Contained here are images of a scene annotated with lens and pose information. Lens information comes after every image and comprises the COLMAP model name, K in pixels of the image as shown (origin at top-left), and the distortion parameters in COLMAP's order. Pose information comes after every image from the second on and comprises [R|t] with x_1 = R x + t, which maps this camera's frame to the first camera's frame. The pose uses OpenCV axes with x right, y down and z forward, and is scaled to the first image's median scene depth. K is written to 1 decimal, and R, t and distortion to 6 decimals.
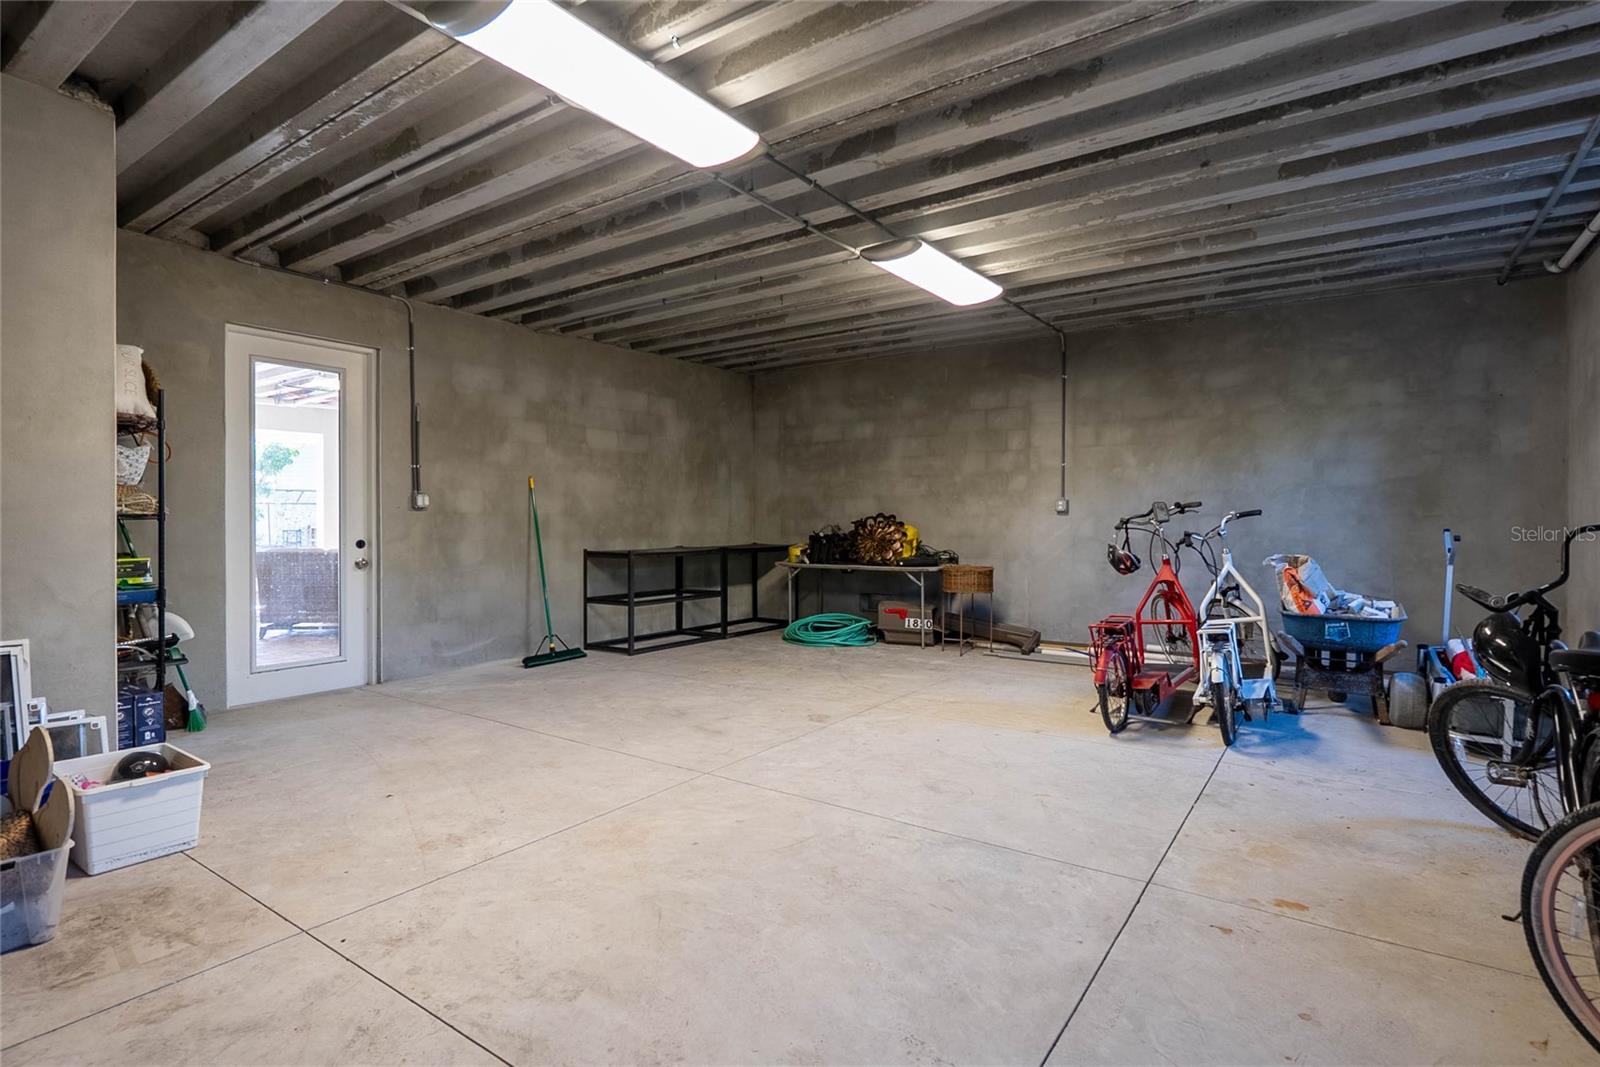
lens RADIAL K [[801.1, 0, 796.7], [0, 801.1, 532.0], [0, 0, 1]] dist [-0.001268, -0.000100]
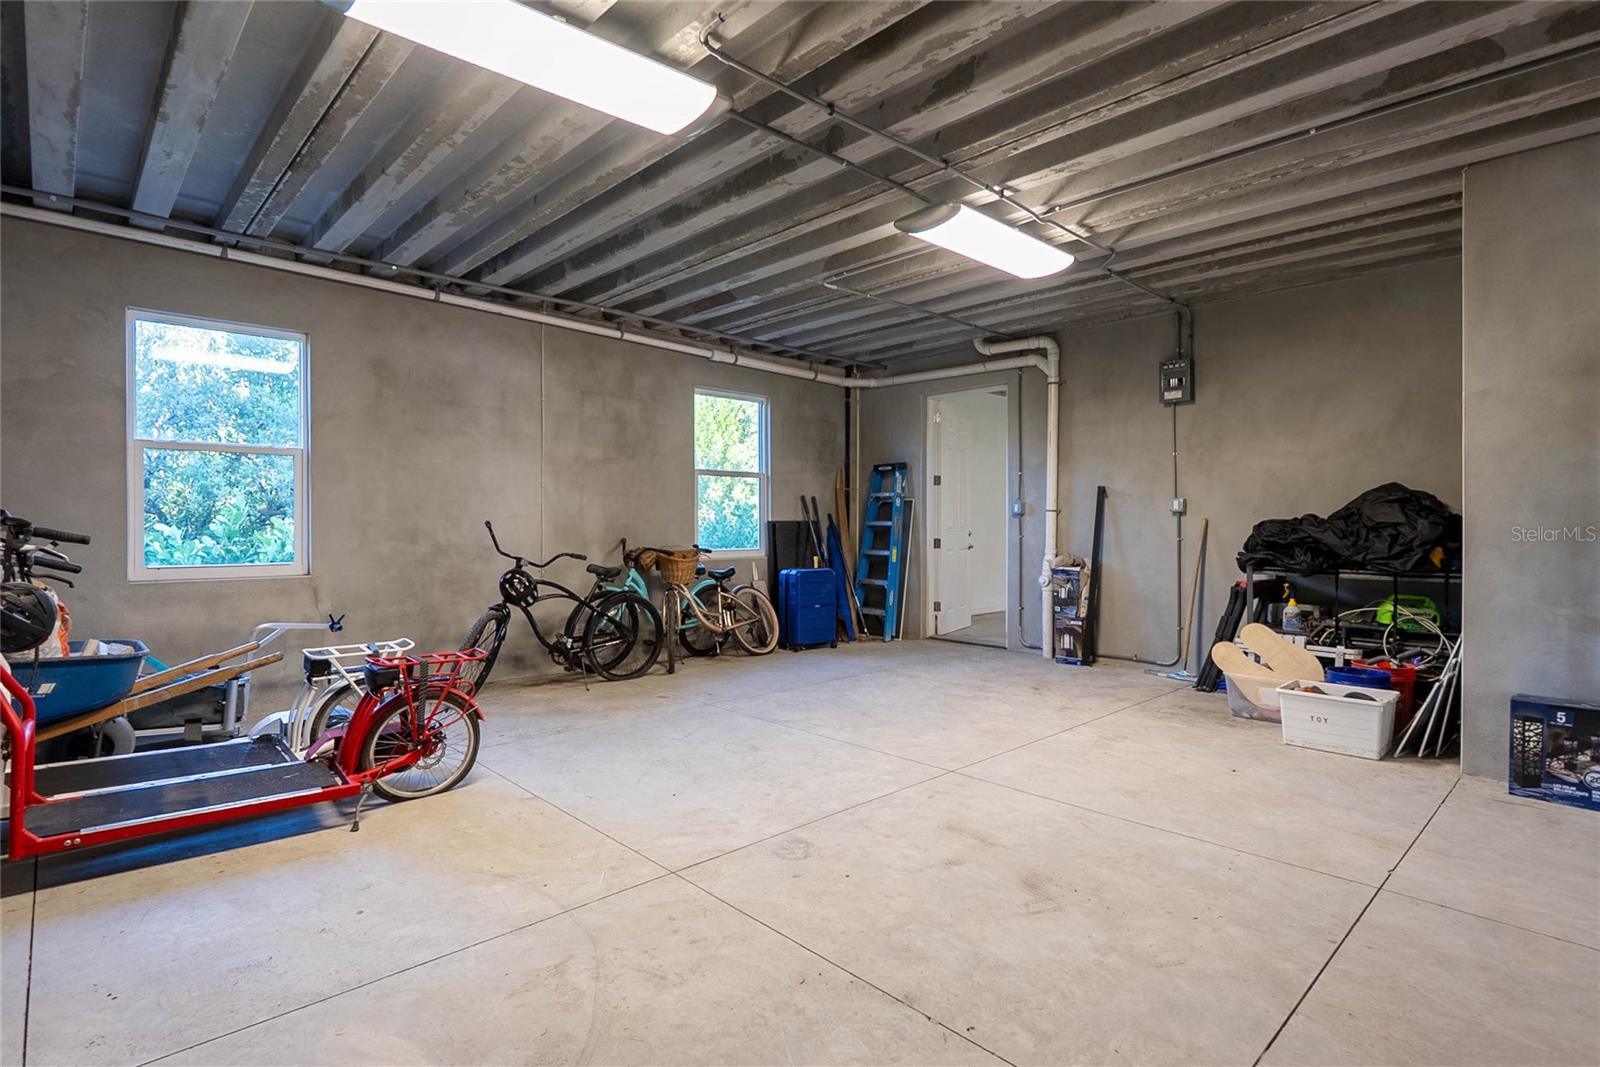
lens RADIAL K [[801.1, 0, 795.2], [0, 801.1, 526.4], [0, 0, 1]] dist [-0.001268, -0.000100]
pose [[-0.979385, -0.002275, 0.201991, -0.118077], [0.001311, 0.999844, 0.017622, -0.028384], [-0.201999, 0.017524, -0.979229, 1.955471]]
